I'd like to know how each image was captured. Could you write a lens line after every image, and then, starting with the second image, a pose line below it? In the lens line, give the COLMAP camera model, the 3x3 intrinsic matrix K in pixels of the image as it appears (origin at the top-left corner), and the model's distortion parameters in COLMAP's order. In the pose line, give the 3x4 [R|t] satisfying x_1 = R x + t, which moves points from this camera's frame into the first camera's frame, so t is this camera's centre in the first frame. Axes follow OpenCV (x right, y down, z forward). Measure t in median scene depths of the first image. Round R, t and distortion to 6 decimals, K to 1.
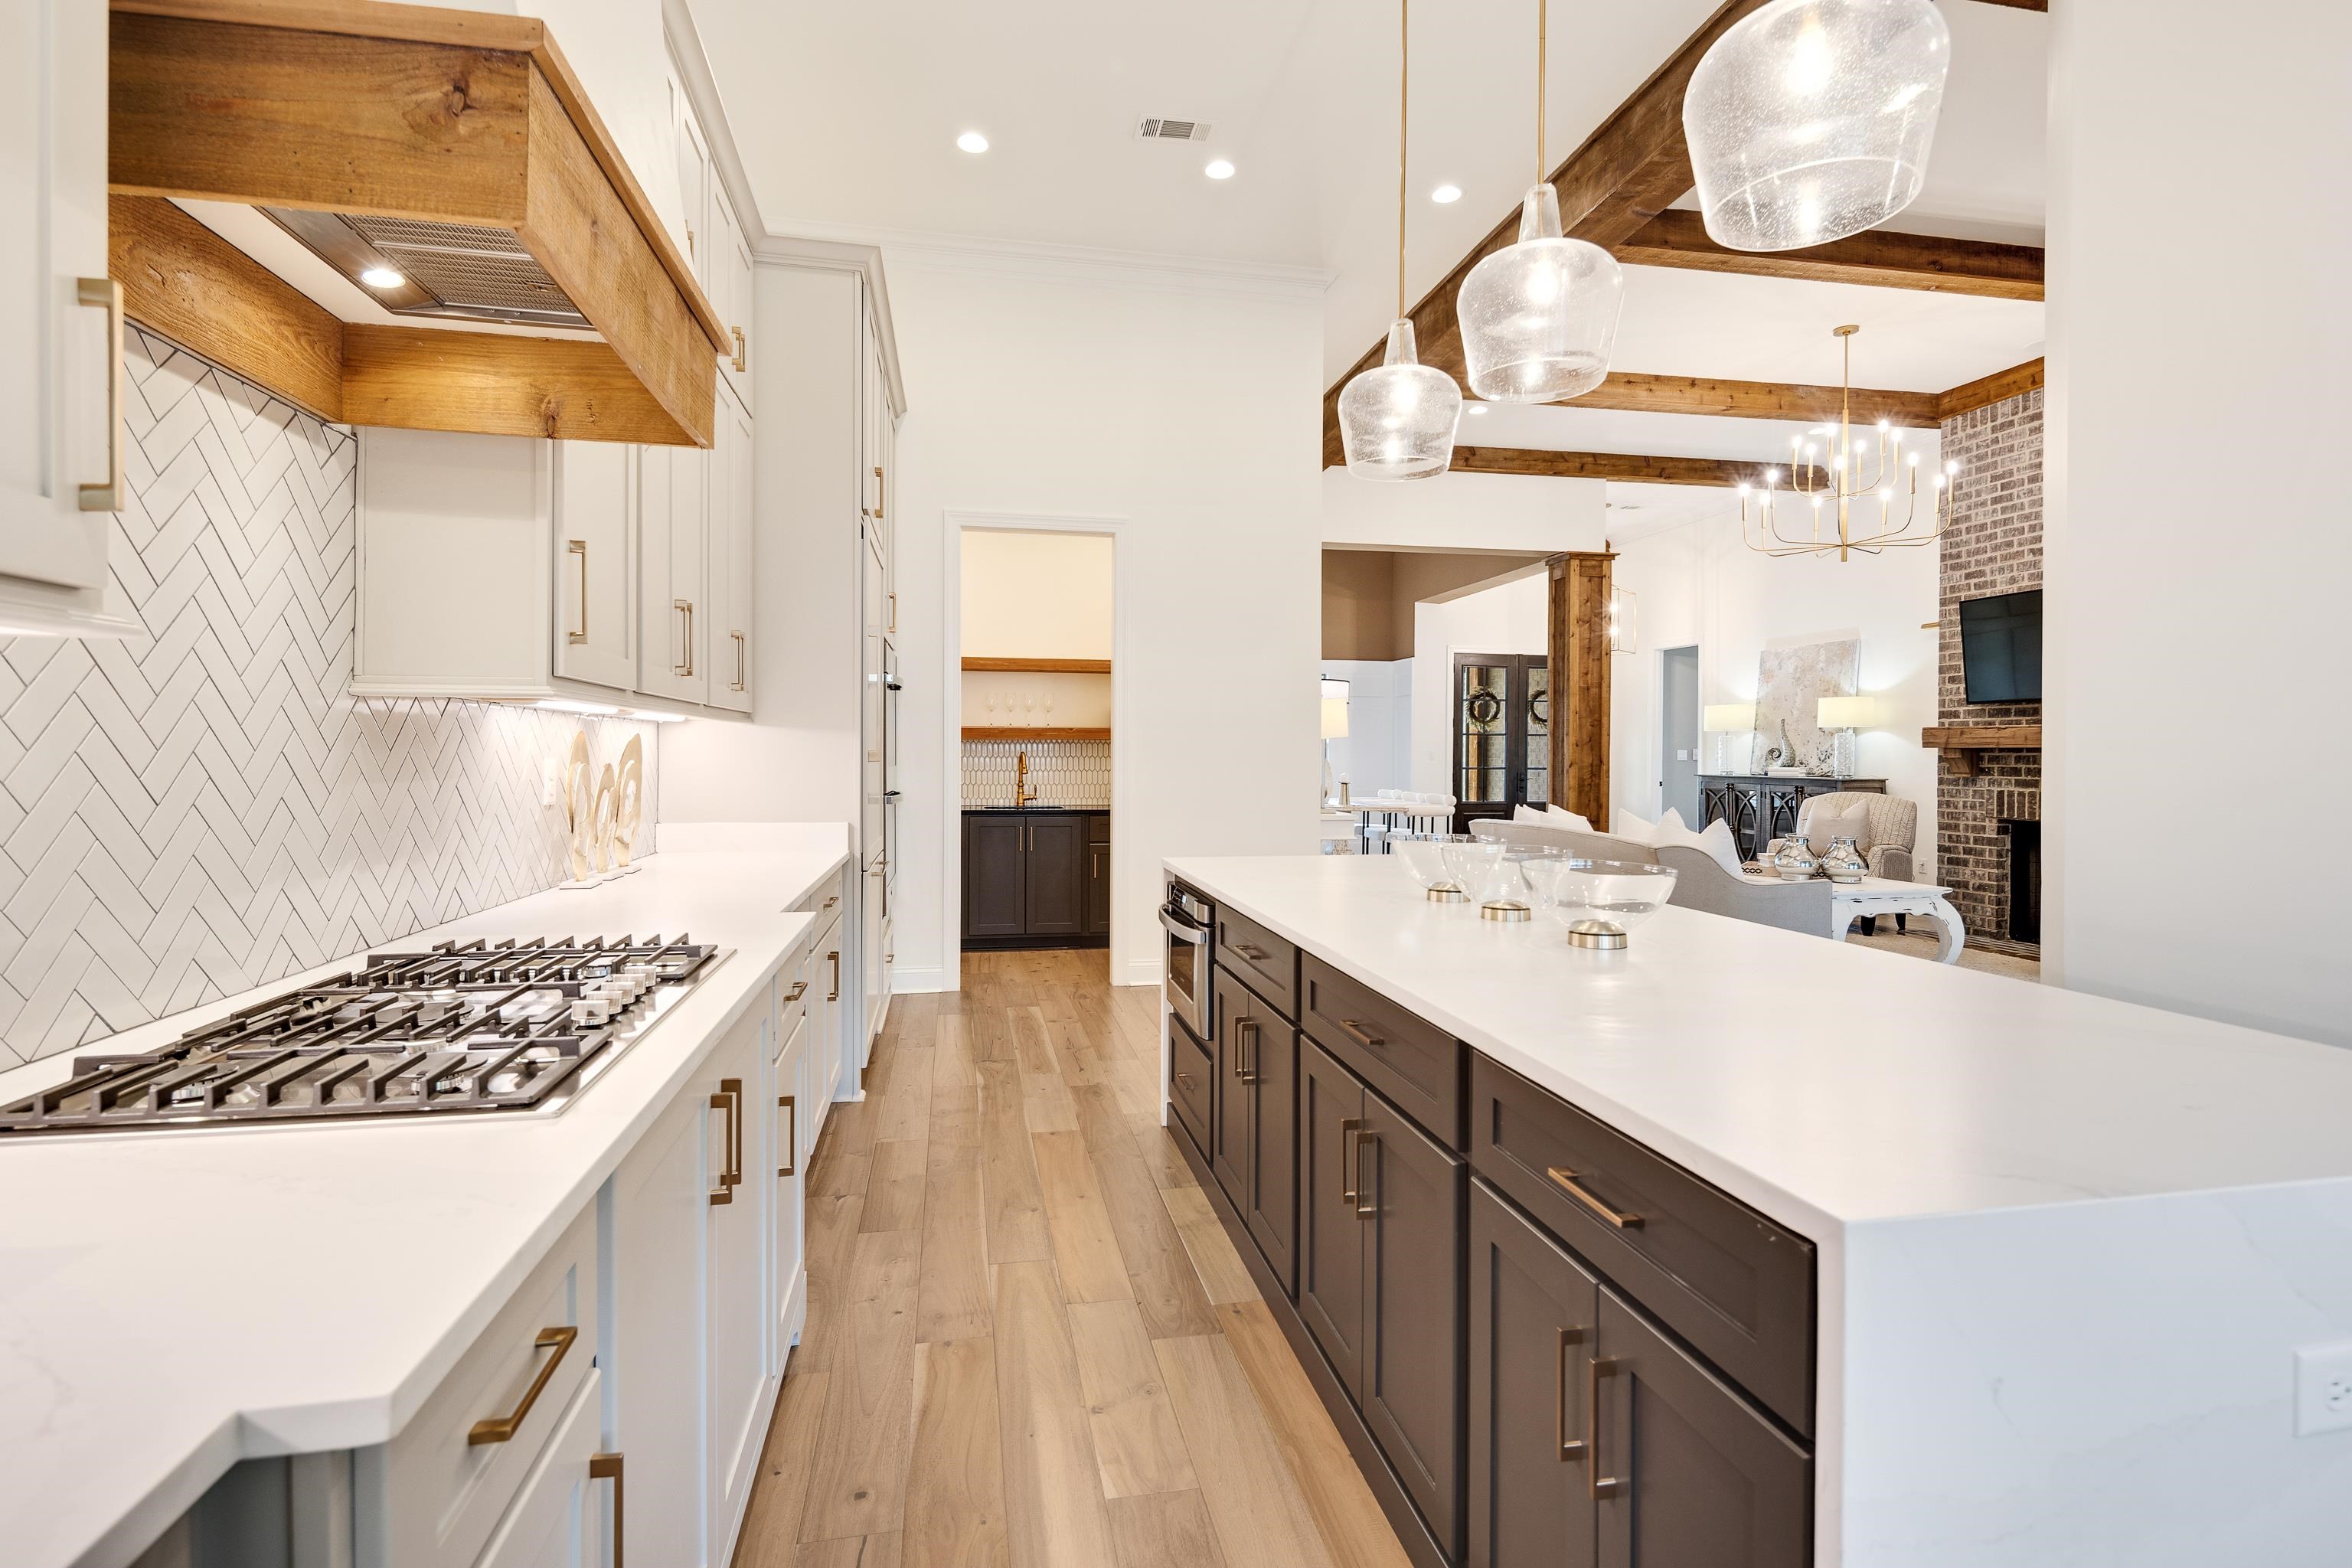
lens RADIAL K [[1130.2, 0, 1179.2], [0, 1130.2, 757.4], [0, 0, 1]] dist [0.002111, -0.000762]
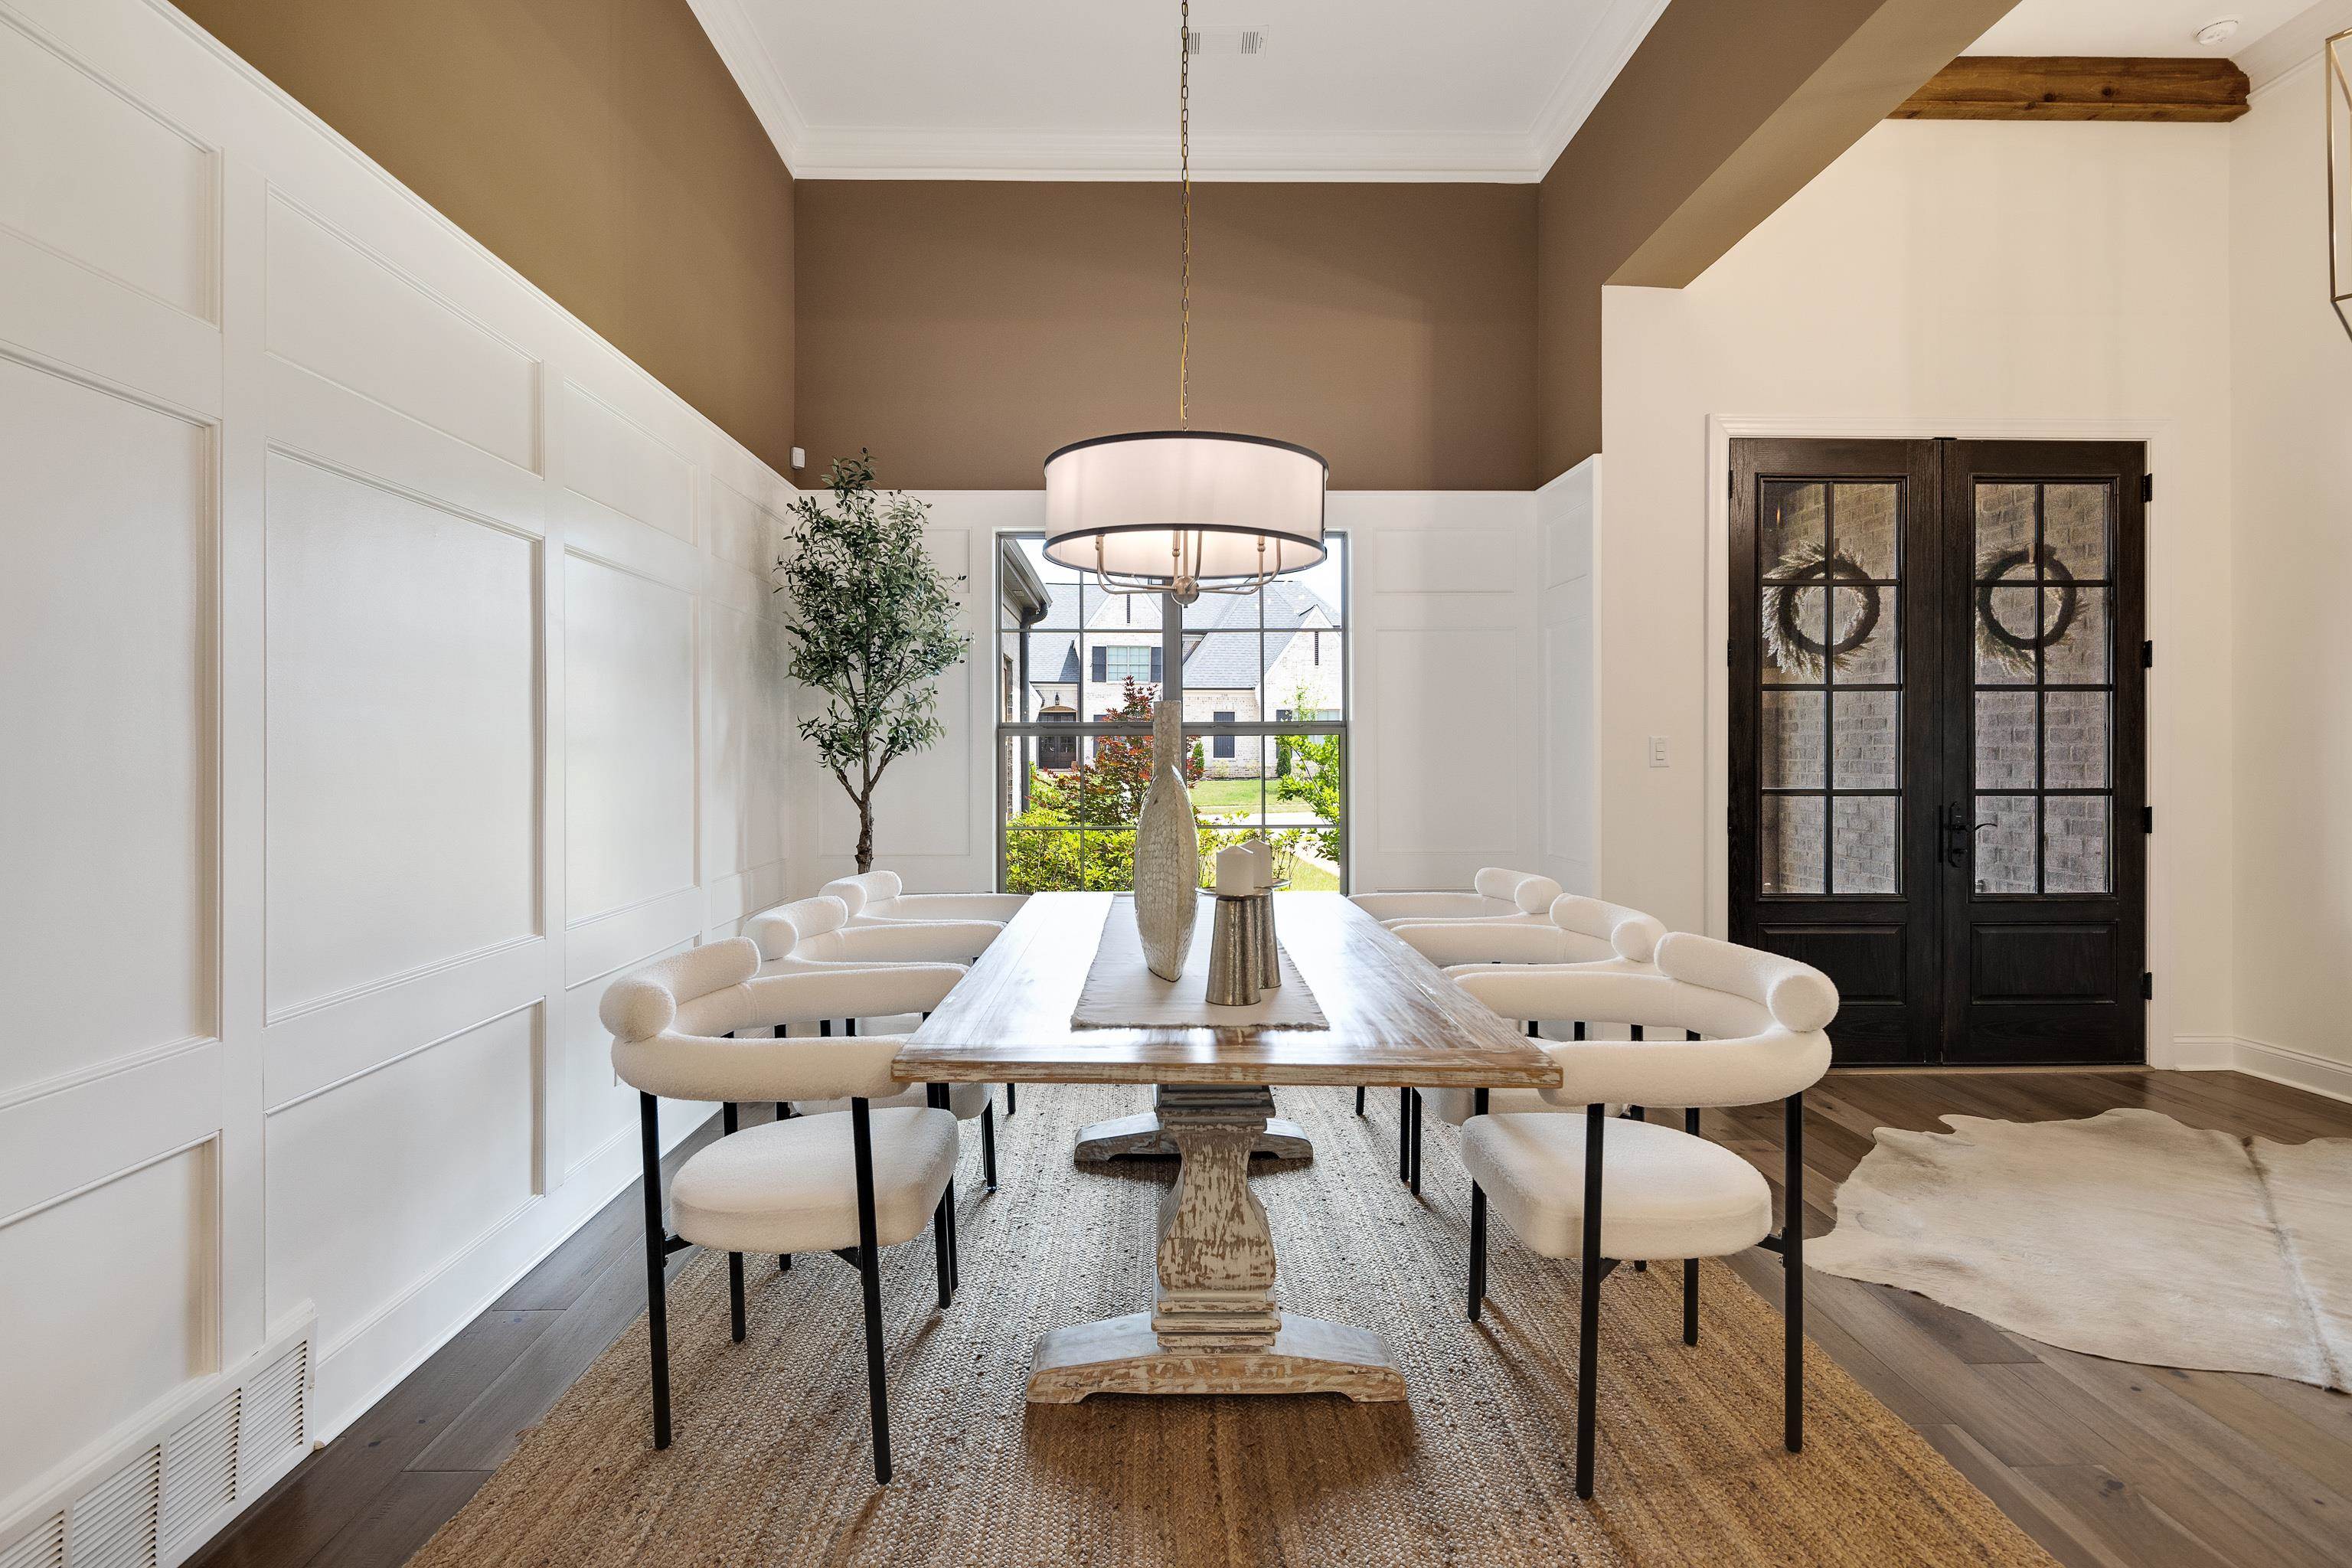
lens RADIAL K [[1122.8, 0, 1163.7], [0, 1122.8, 747.2], [0, 0, 1]] dist [-0.001709, -0.001232]
pose [[0.985305, -0.007961, -0.170618, 0.233808], [0.006485, 0.999937, -0.009204, -0.002979], [0.170680, 0.007963, 0.985294, 1.115382]]
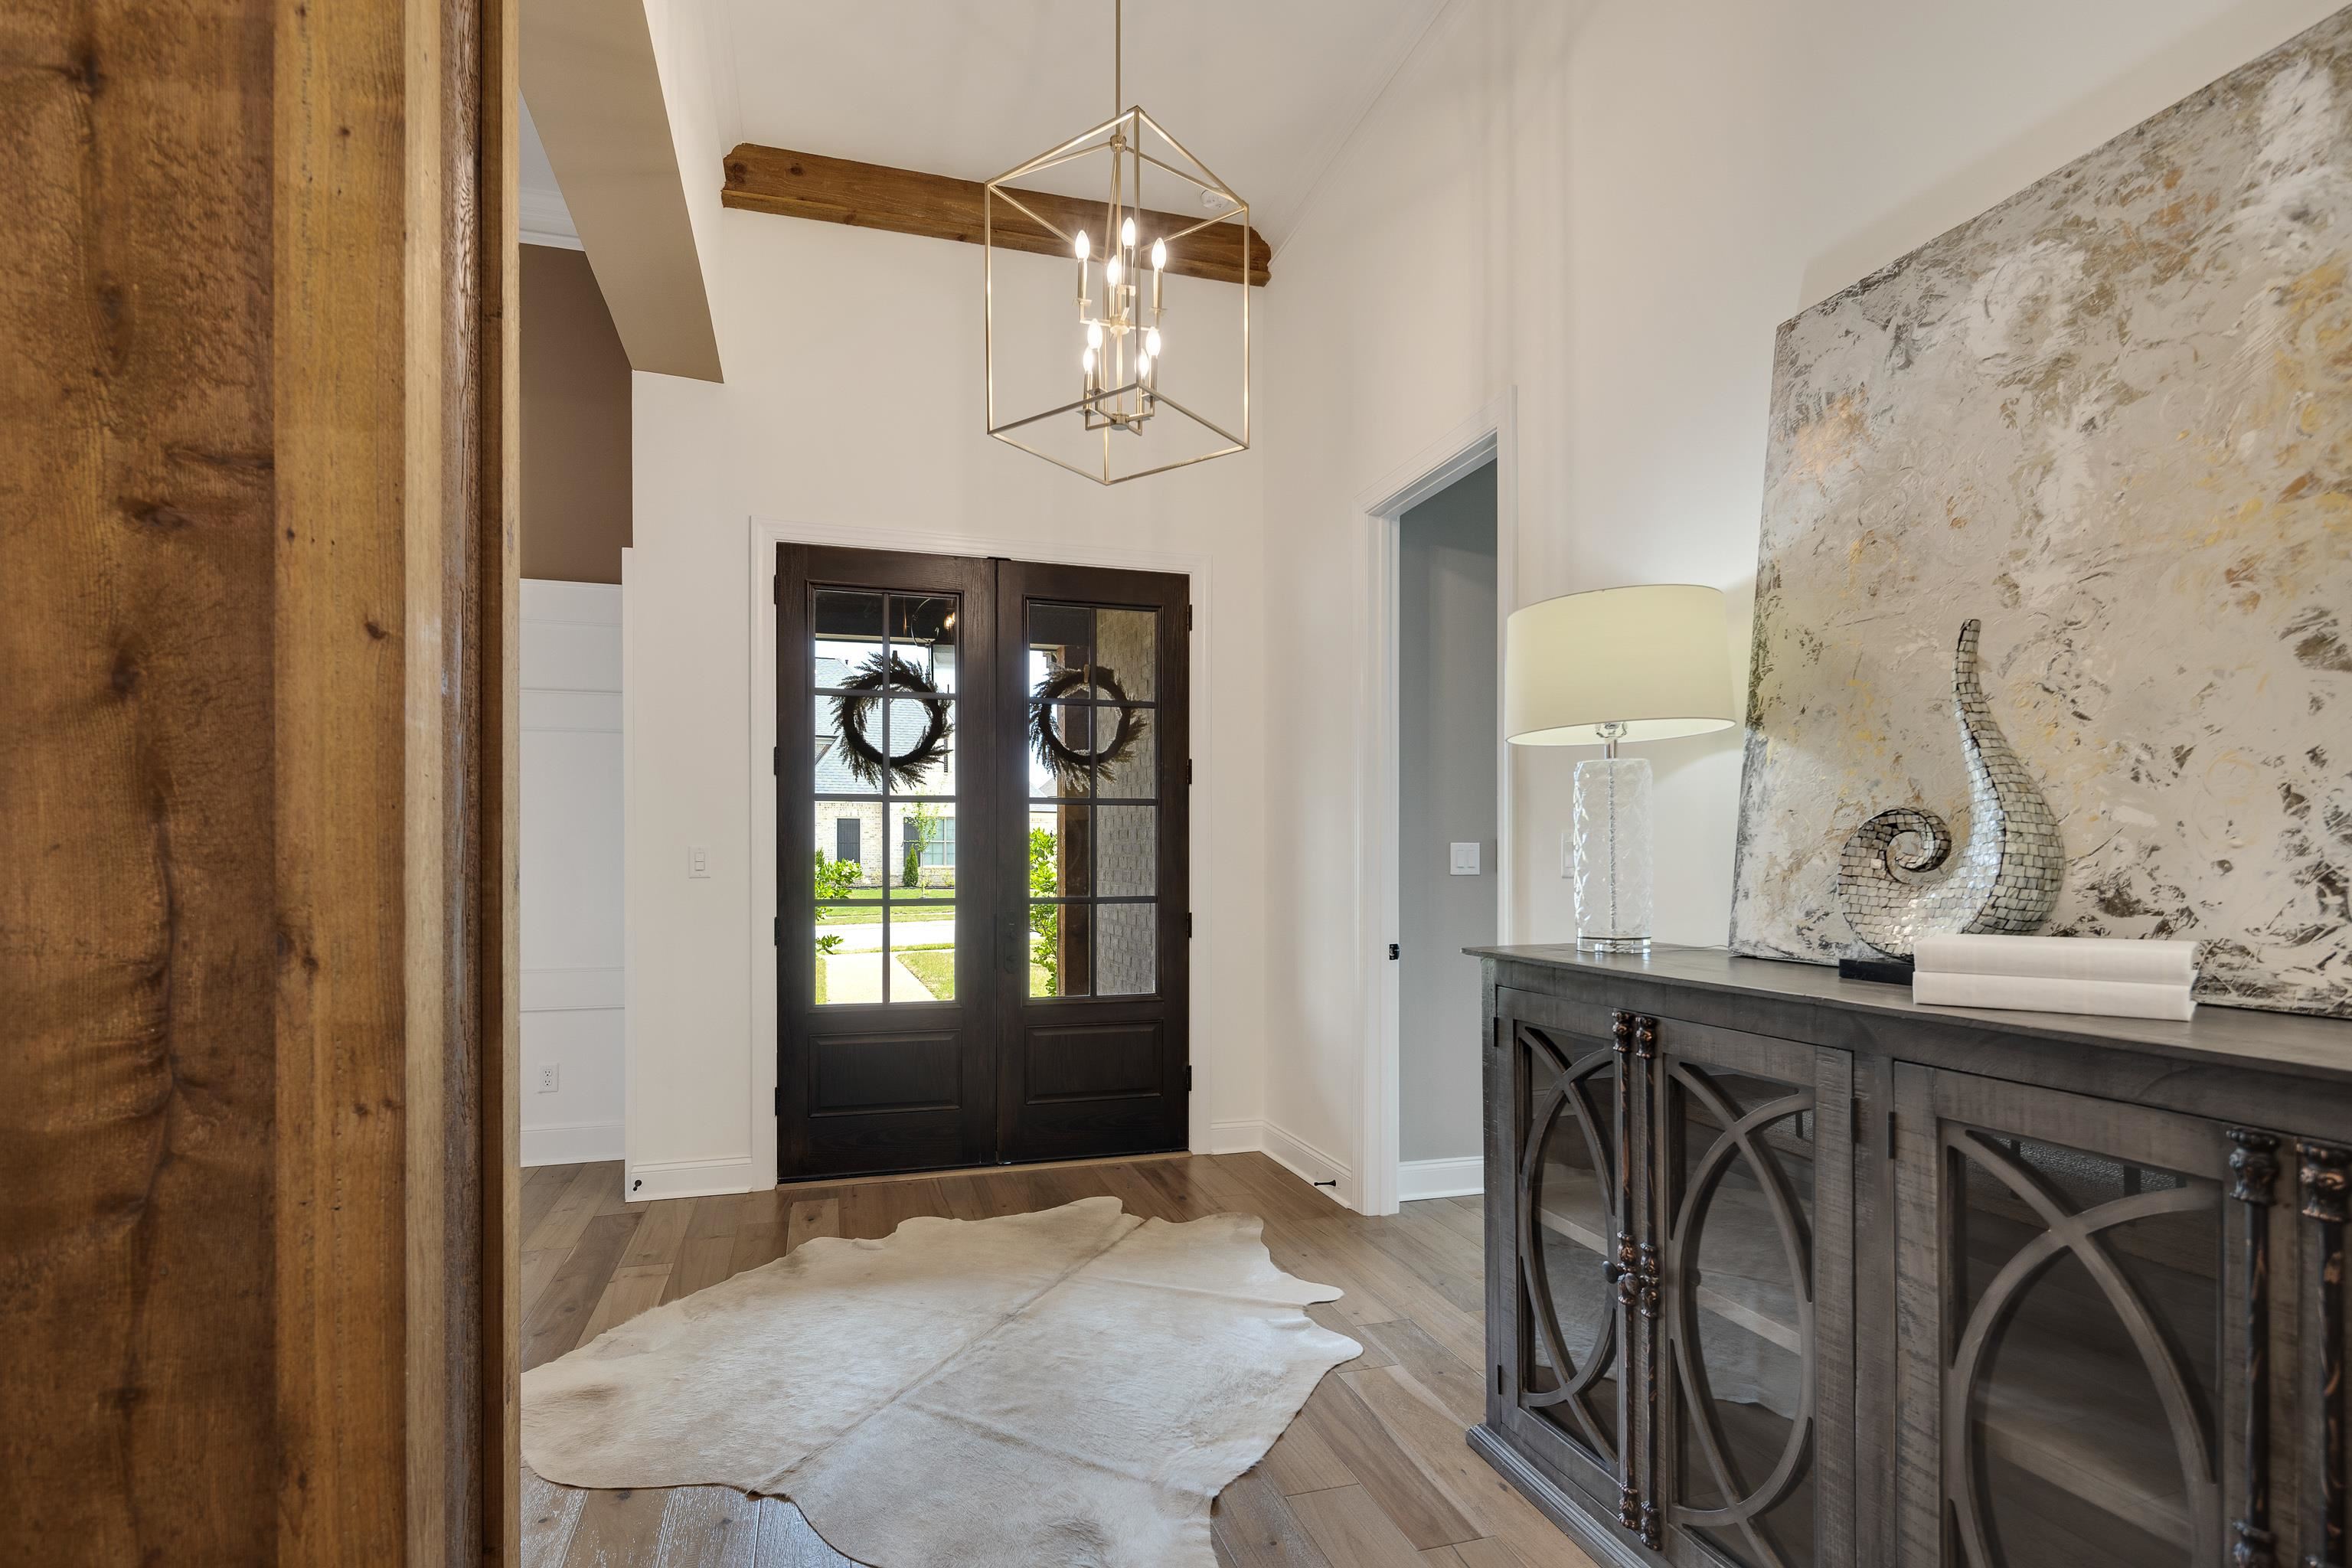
lens RADIAL K [[1126.0, 0, 1169.2], [0, 1126.0, 864.0], [0, 0, 1]] dist [0.001002, -0.000419]
pose [[0.994822, -0.005708, 0.101473, 0.545882], [0.005746, 0.999983, -0.000089, -0.001689], [-0.101471, 0.000671, 0.994838, 1.145746]]
